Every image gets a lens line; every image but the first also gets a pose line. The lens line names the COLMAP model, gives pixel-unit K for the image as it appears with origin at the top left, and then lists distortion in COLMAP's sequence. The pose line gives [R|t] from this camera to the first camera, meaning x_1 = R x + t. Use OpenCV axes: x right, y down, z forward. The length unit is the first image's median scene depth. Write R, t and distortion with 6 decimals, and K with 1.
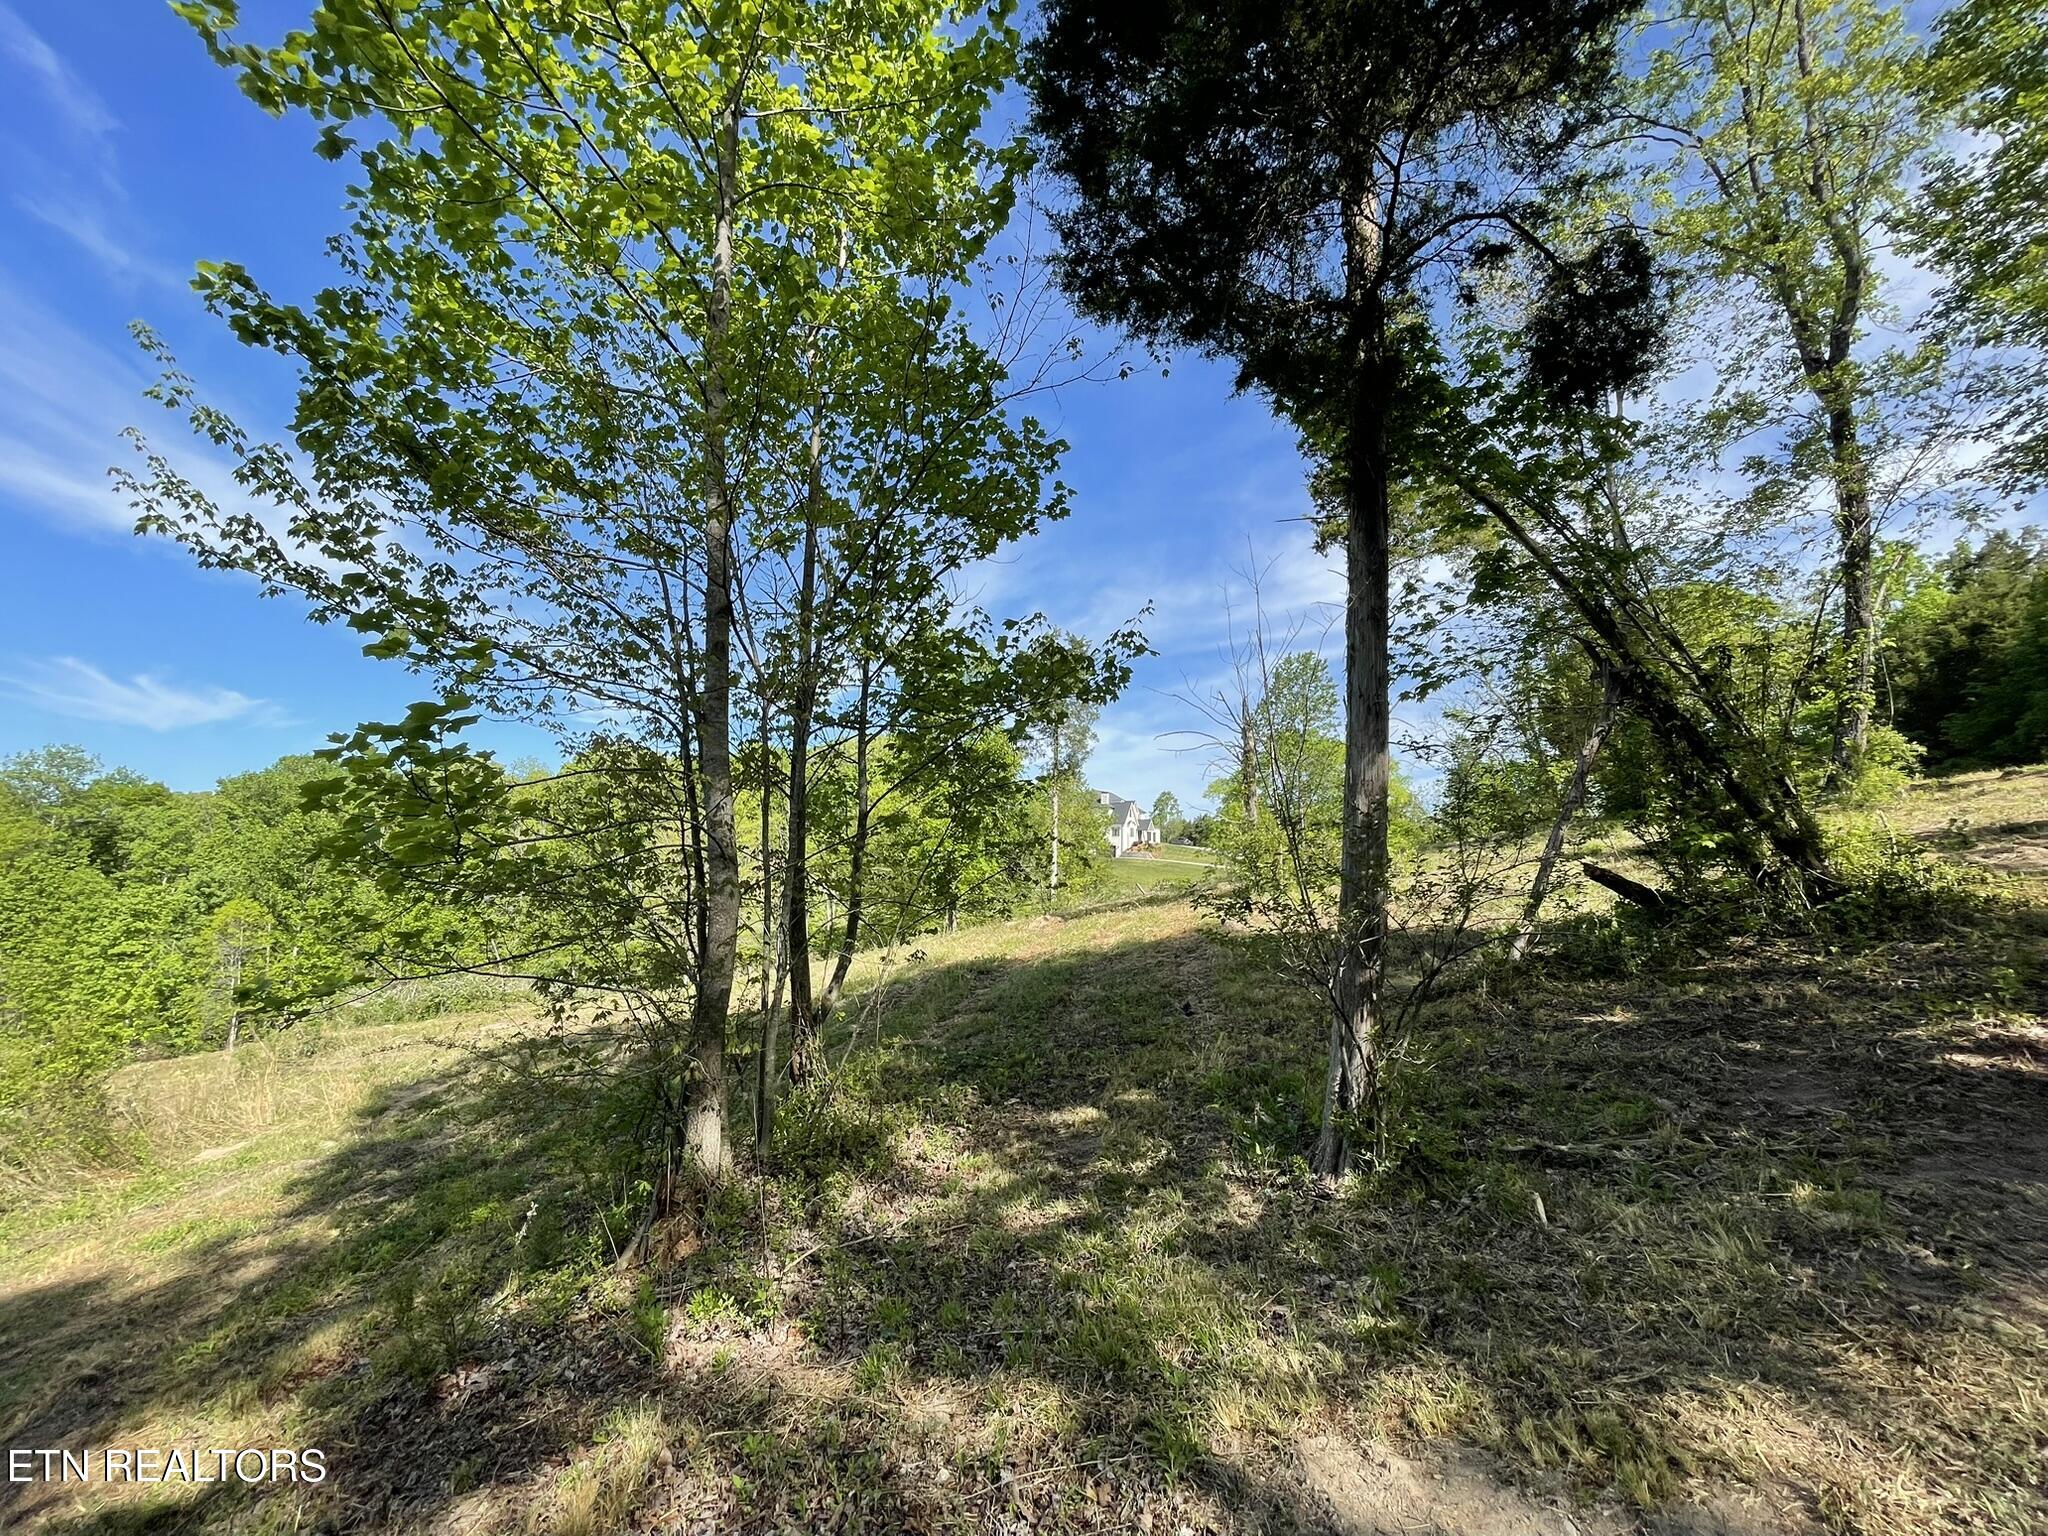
lens RADIAL K [[832.4, 0, 1002.9], [0, 832.4, 779.6], [0, 0, 1]] dist [-0.004180, 0.001513]
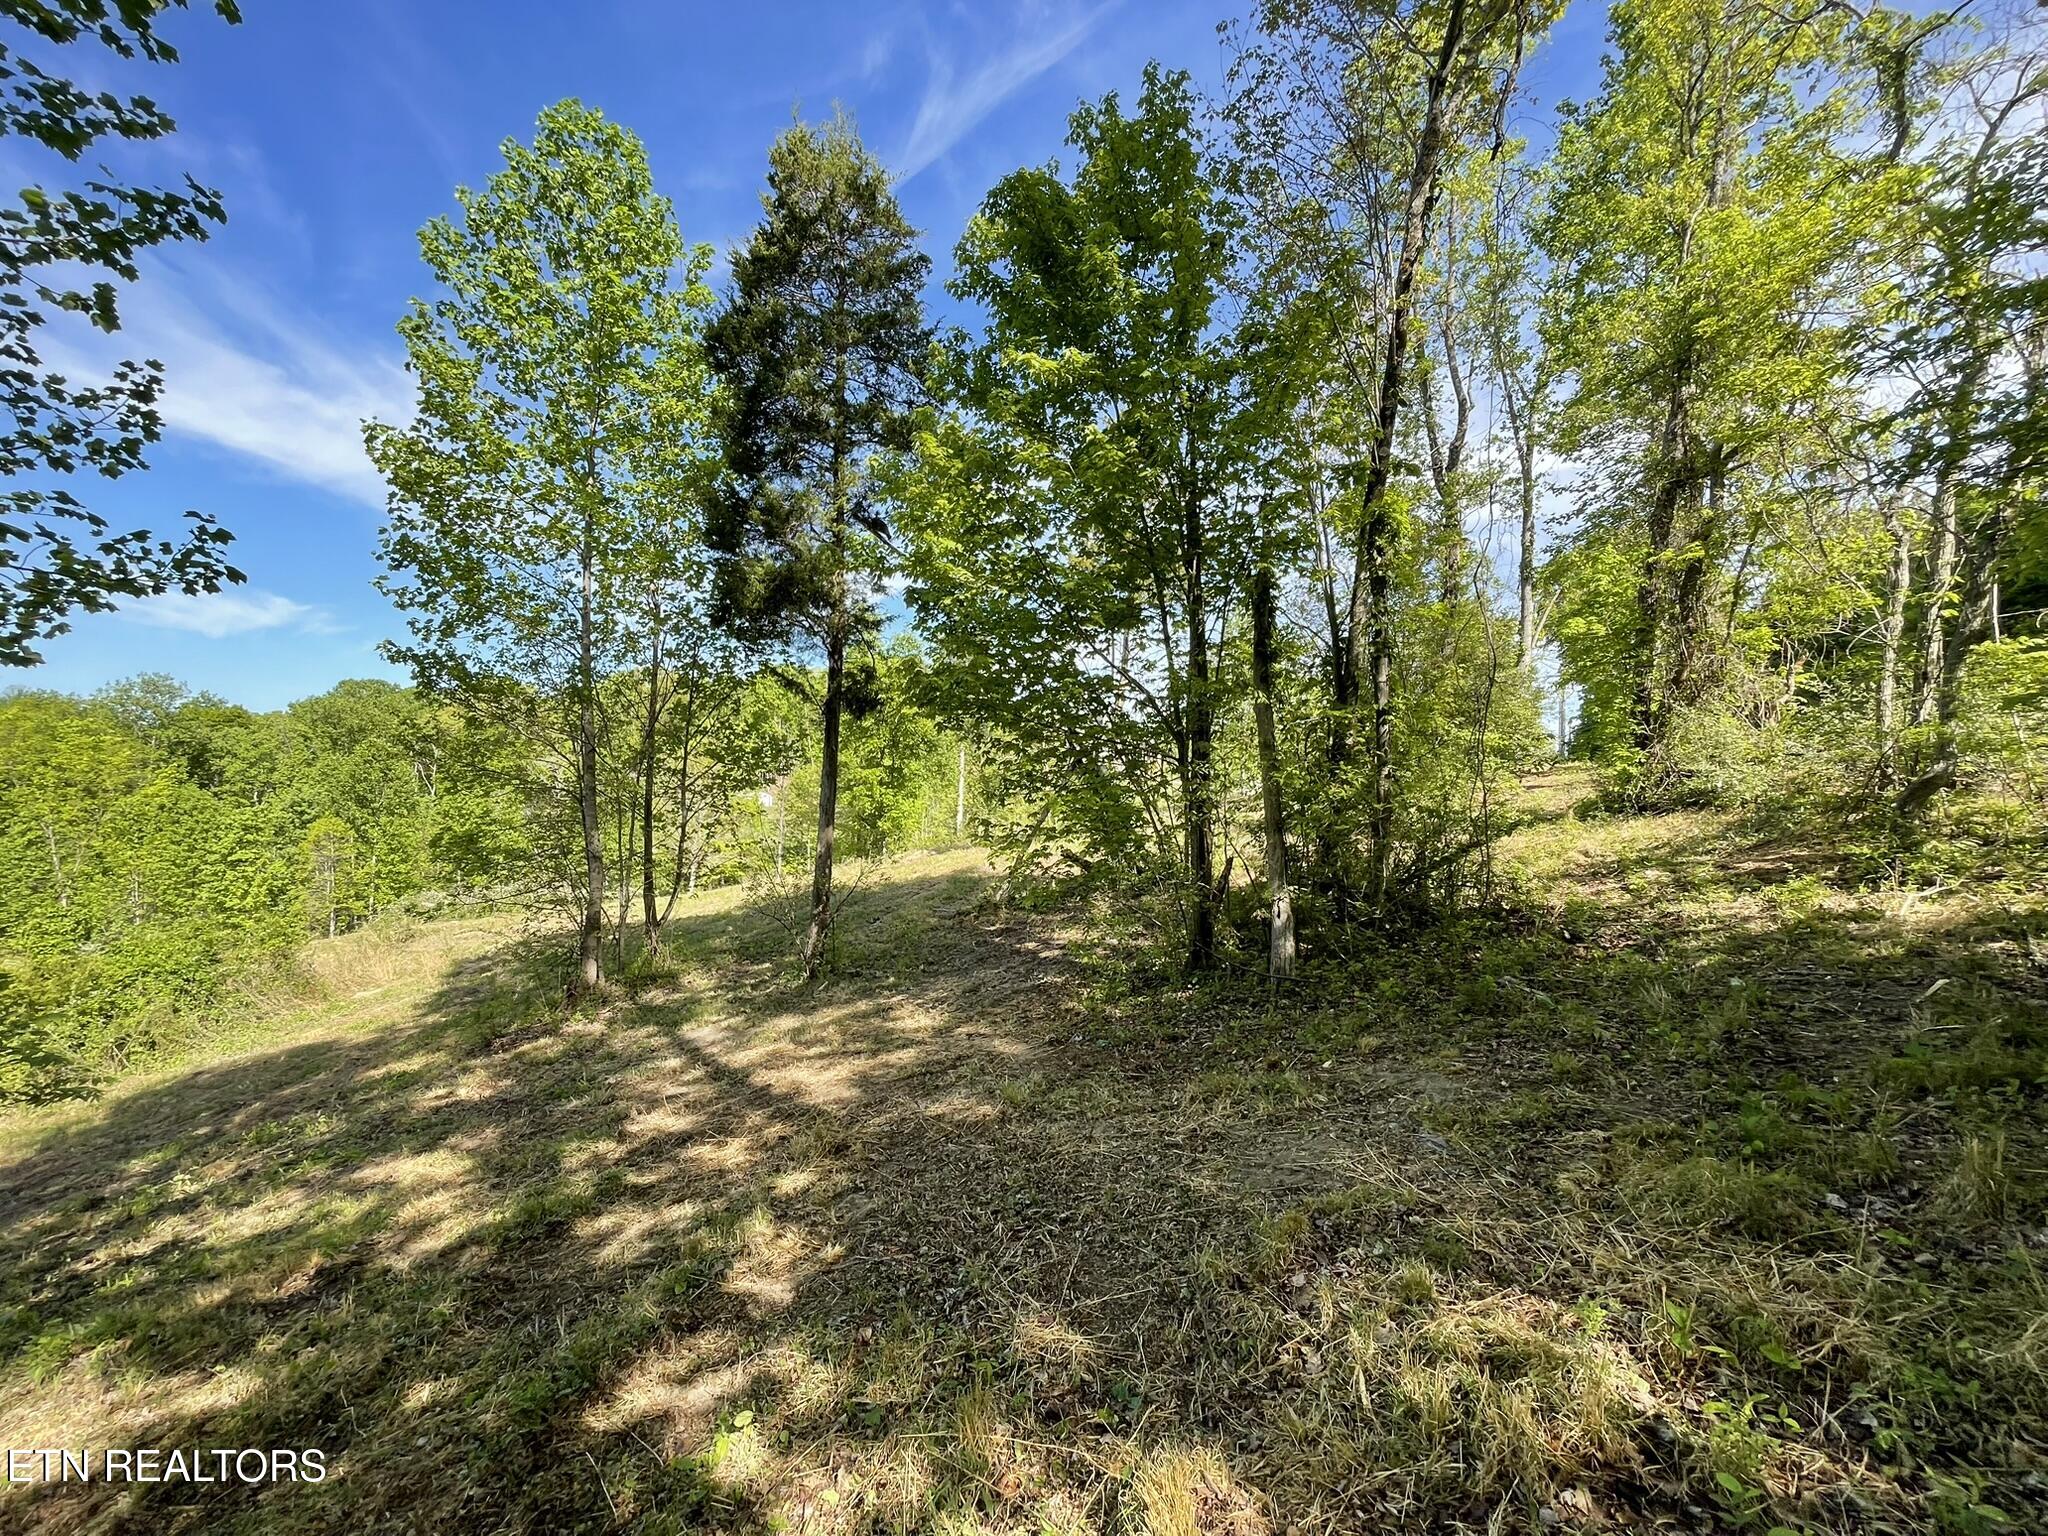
lens RADIAL K [[832.4, 0, 1024.5], [0, 832.4, 769.3], [0, 0, 1]] dist [-0.004180, 0.001513]
pose [[0.999716, 0.010611, -0.021332, 0.129758], [-0.008422, 0.994933, 0.100188, -0.057123], [0.022287, -0.099980, 0.994740, -0.184216]]
